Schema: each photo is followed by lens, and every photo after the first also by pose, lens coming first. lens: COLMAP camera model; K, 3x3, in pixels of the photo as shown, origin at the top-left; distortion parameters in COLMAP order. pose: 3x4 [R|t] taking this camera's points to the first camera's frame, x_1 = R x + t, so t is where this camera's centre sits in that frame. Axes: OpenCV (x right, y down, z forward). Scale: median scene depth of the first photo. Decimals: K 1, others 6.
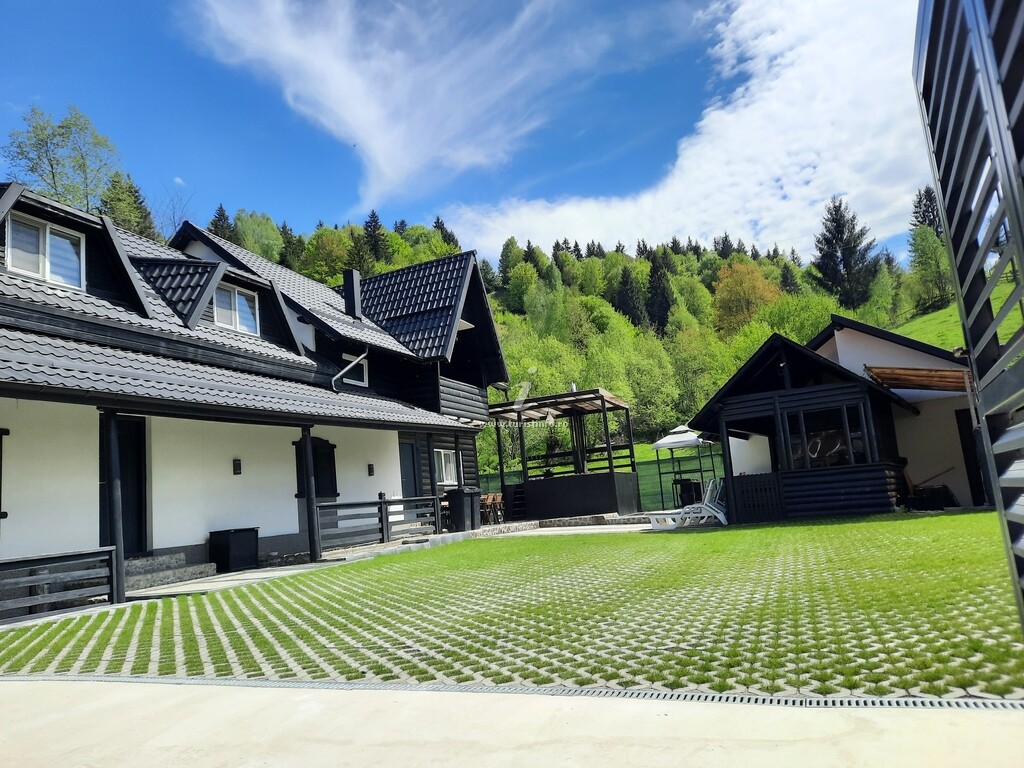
lens RADIAL K [[753.5, 0, 512.0], [0, 753.5, 384.0], [0, 0, 1]] dist [0.008668, -0.006738]
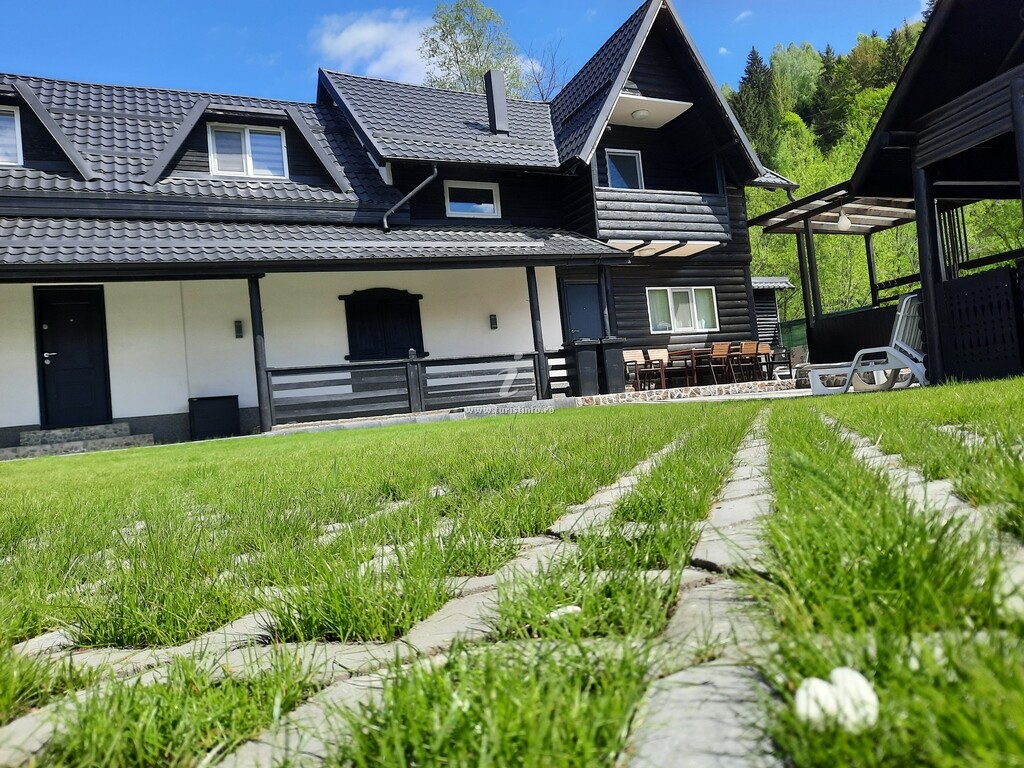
lens RADIAL K [[753.5, 0, 512.0], [0, 753.5, 384.0], [0, 0, 1]] dist [0.008668, -0.006738]
pose [[0.716735, -0.007871, -0.697301, 0.441333], [0.136768, 0.982103, 0.129493, 0.089068], [0.683802, -0.188180, 0.704984, 0.497584]]
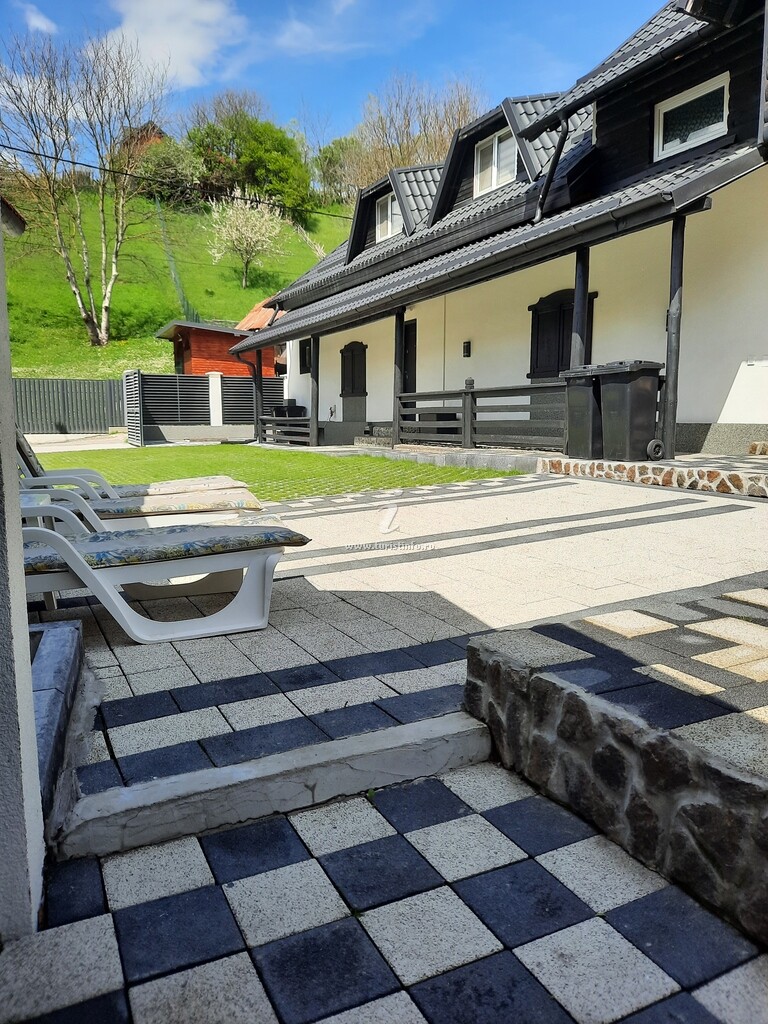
lens RADIAL K [[748.3, 0, 384.0], [0, 748.3, 512.0], [0, 0, 1]] dist [0.041989, -0.001086]
pose [[-0.672759, 0.187930, -0.715596, 0.402602], [0.176956, 0.980002, 0.091005, 0.184330], [0.718388, -0.065405, -0.692561, 1.390408]]
